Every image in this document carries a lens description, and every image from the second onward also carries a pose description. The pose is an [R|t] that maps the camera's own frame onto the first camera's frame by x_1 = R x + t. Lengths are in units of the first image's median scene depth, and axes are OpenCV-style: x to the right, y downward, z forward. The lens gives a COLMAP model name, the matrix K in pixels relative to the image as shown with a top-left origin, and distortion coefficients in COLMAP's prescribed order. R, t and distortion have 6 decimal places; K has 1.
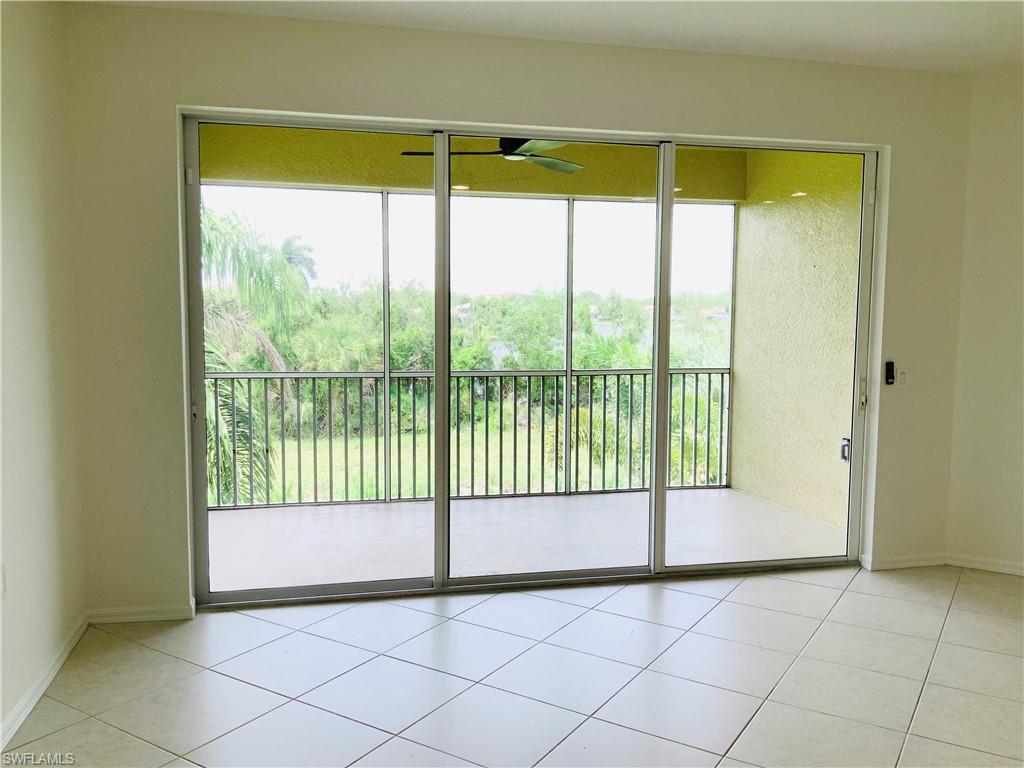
lens RADIAL K [[840.1, 0, 514.8], [0, 840.1, 381.9], [0, 0, 1]] dist [0.090734, -0.188578]
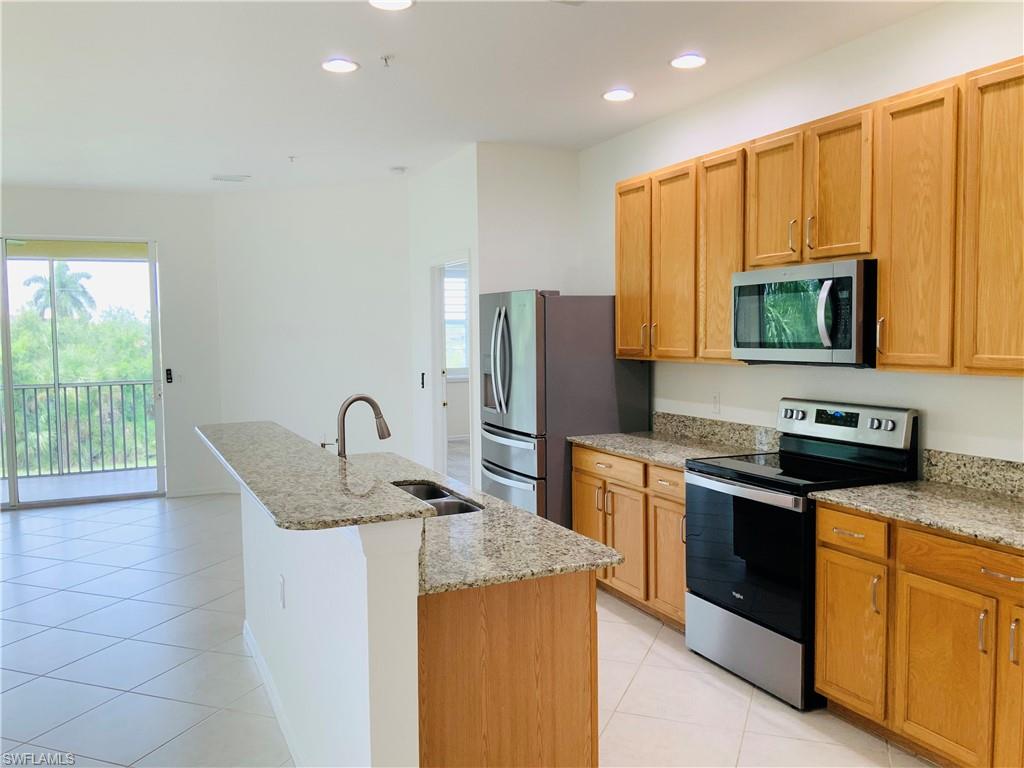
lens RADIAL K [[840.1, 0, 514.8], [0, 840.1, 381.9], [0, 0, 1]] dist [0.090734, -0.188578]
pose [[0.979526, -0.032810, 0.198628, 0.734451], [0.038145, 0.999005, -0.023093, 0.061723], [-0.197673, 0.030197, 0.979803, -0.701773]]
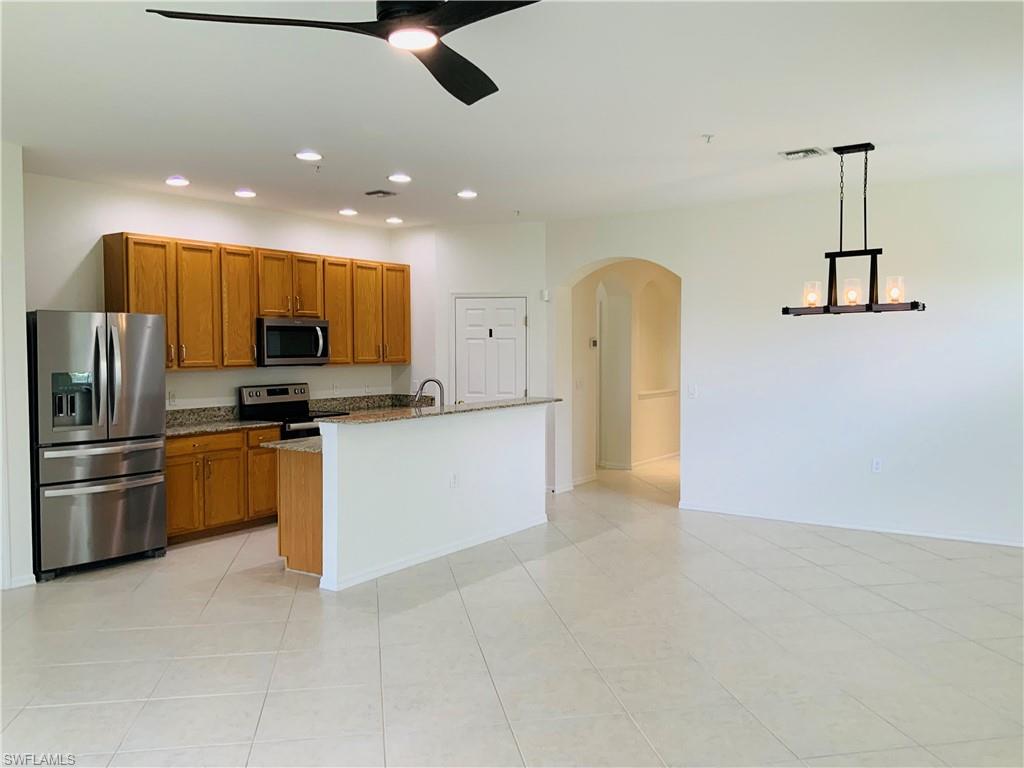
lens RADIAL K [[840.1, 0, 514.8], [0, 840.1, 381.9], [0, 0, 1]] dist [0.090734, -0.188578]
pose [[-0.667216, -0.034535, 0.744063, -0.296600], [0.066271, 0.992211, 0.105479, -0.067671], [-0.741910, 0.119687, -0.659731, 0.700228]]
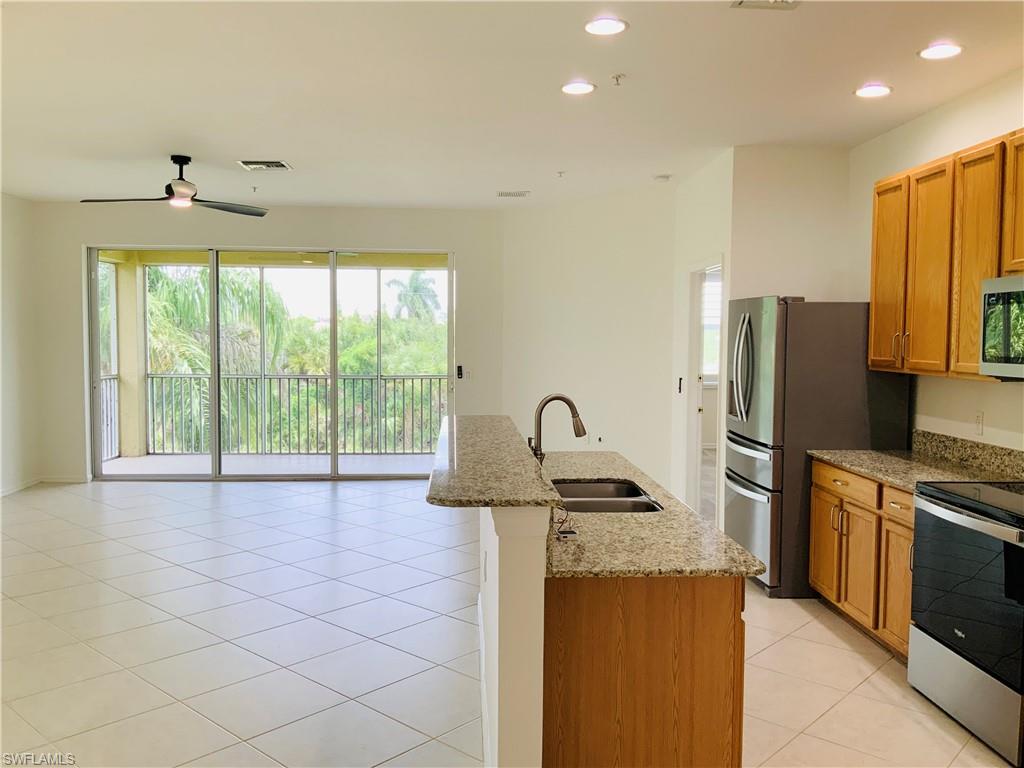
lens RADIAL K [[840.1, 0, 514.8], [0, 840.1, 381.9], [0, 0, 1]] dist [0.090734, -0.188578]
pose [[0.985632, 0.008090, -0.168714, 0.827268], [-0.013662, 0.999398, -0.031891, 0.064311], [0.168355, 0.033738, 0.985149, -0.739104]]
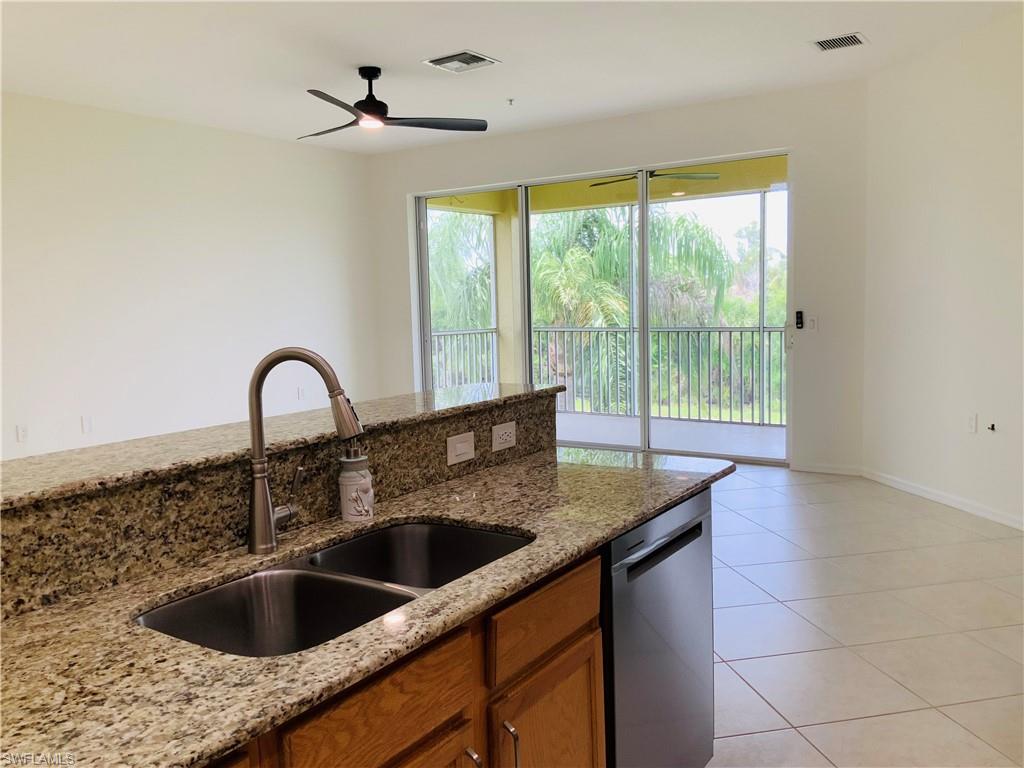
lens RADIAL K [[849.2, 0, 512.0], [0, 849.2, 384.0], [0, 0, 1]] dist [0.084598, -0.000104]
pose [[0.687883, 0.046936, -0.724302, 1.052727], [-0.030200, 0.998894, 0.036048, 0.052085], [0.725193, -0.002922, 0.688540, -0.229138]]
